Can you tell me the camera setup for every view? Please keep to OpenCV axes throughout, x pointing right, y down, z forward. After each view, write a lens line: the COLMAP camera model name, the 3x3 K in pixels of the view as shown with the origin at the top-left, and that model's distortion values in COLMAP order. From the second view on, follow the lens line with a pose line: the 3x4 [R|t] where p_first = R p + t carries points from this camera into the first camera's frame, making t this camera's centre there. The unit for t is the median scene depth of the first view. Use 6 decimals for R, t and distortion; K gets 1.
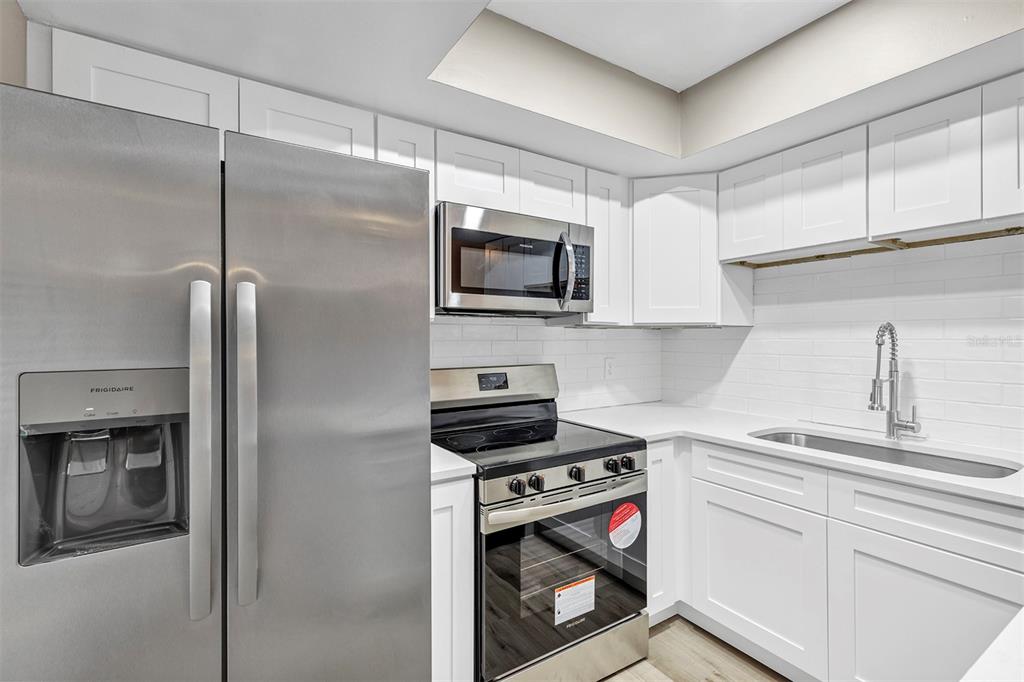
lens RADIAL K [[463.3, 0, 517.3], [0, 463.3, 344.9], [0, 0, 1]] dist [0.003060, 0.000688]
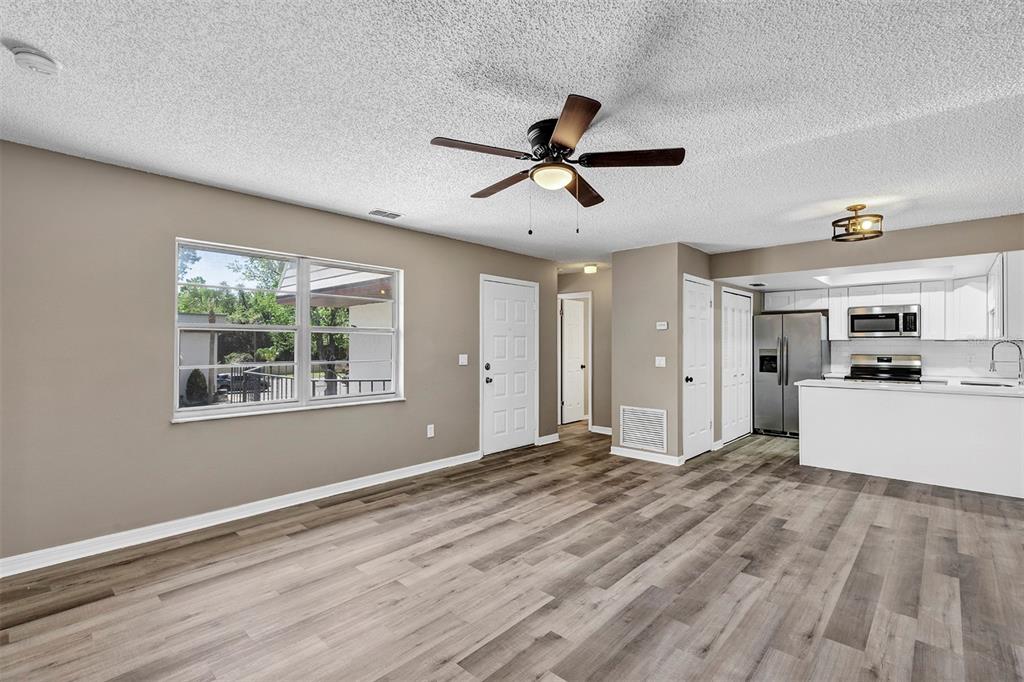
lens RADIAL K [[479.5, 0, 510.9], [0, 479.5, 342.4], [0, 0, 1]] dist [0.005438, 0.001015]
pose [[0.278946, 0.003654, -0.960300, 2.277959], [-0.012851, 0.999917, 0.000071, -0.000587], [0.960221, 0.012321, 0.278970, -2.169468]]
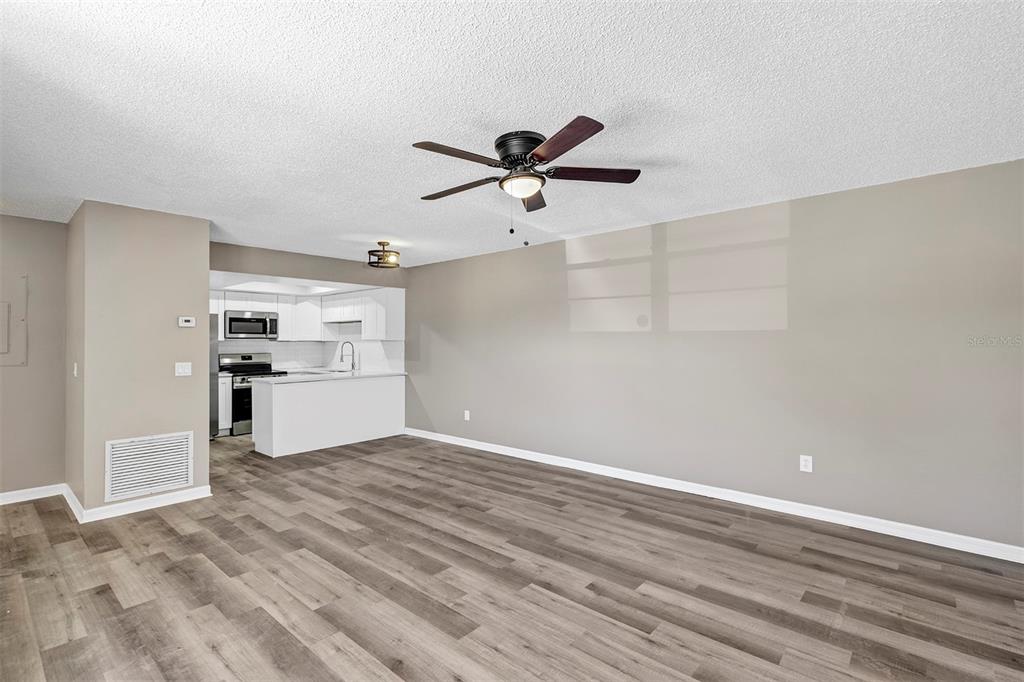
lens RADIAL K [[463.3, 0, 508.3], [0, 463.3, 339.4], [0, 0, 1]] dist [0.003060, 0.000688]
pose [[0.955272, 0.004504, 0.295693, 0.793079], [0.000992, 0.999830, -0.018434, 0.008595], [-0.295726, 0.017903, 0.955105, -2.863591]]
